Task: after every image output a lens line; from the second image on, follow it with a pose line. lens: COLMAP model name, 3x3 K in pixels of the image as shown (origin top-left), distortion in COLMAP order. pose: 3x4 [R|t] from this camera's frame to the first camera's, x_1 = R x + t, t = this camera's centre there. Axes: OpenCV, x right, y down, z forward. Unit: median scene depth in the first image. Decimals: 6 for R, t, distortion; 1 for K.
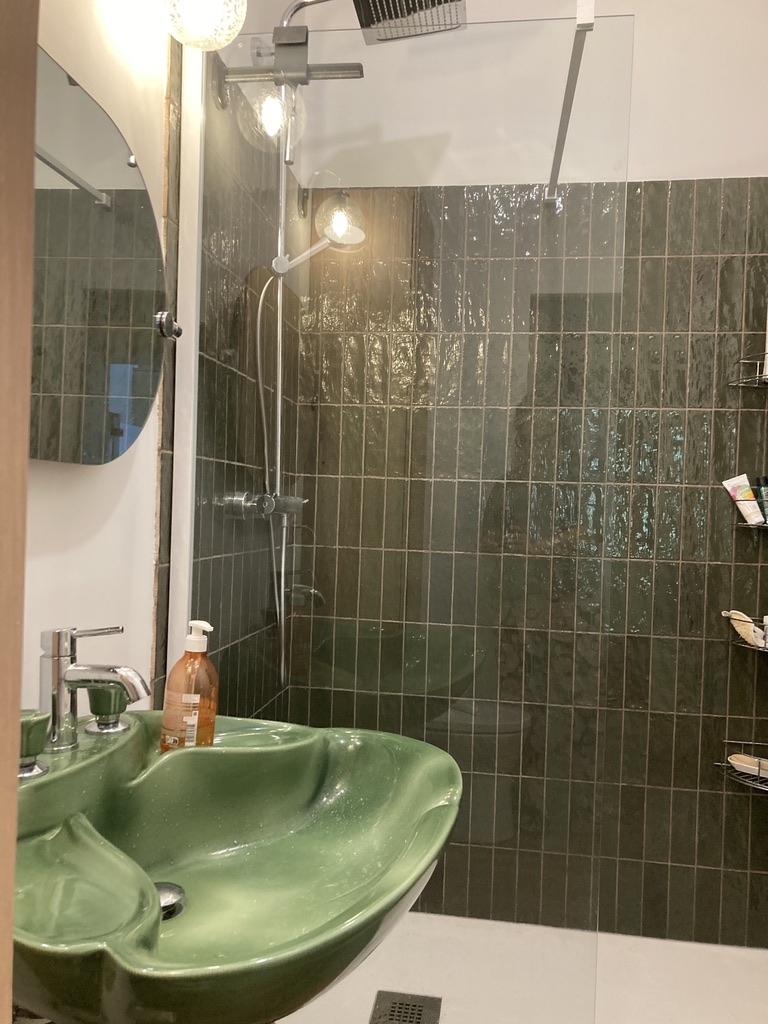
lens RADIAL K [[815.0, 0, 384.0], [0, 815.0, 512.0], [0, 0, 1]] dist [-0.005278, 0.086471]
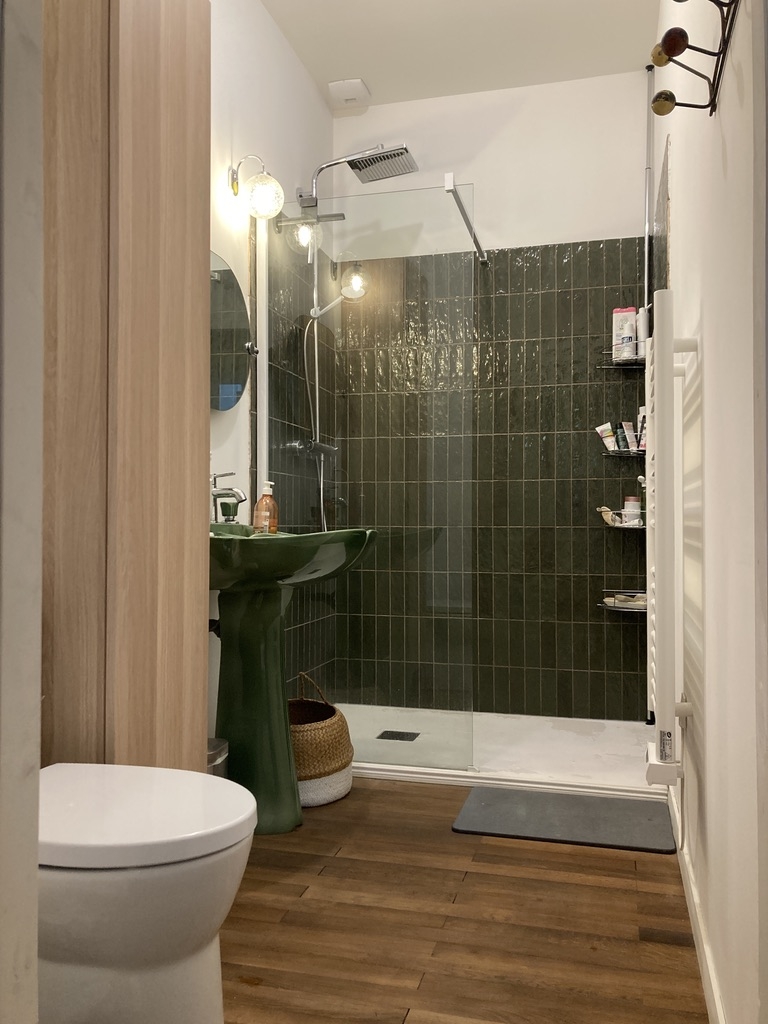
lens RADIAL K [[815.0, 0, 384.0], [0, 815.0, 512.0], [0, 0, 1]] dist [-0.005278, 0.086471]
pose [[0.992099, -0.034140, -0.120723, 0.193654], [0.030977, 0.999128, -0.027979, 0.161725], [0.121573, 0.024018, 0.992292, -0.640120]]
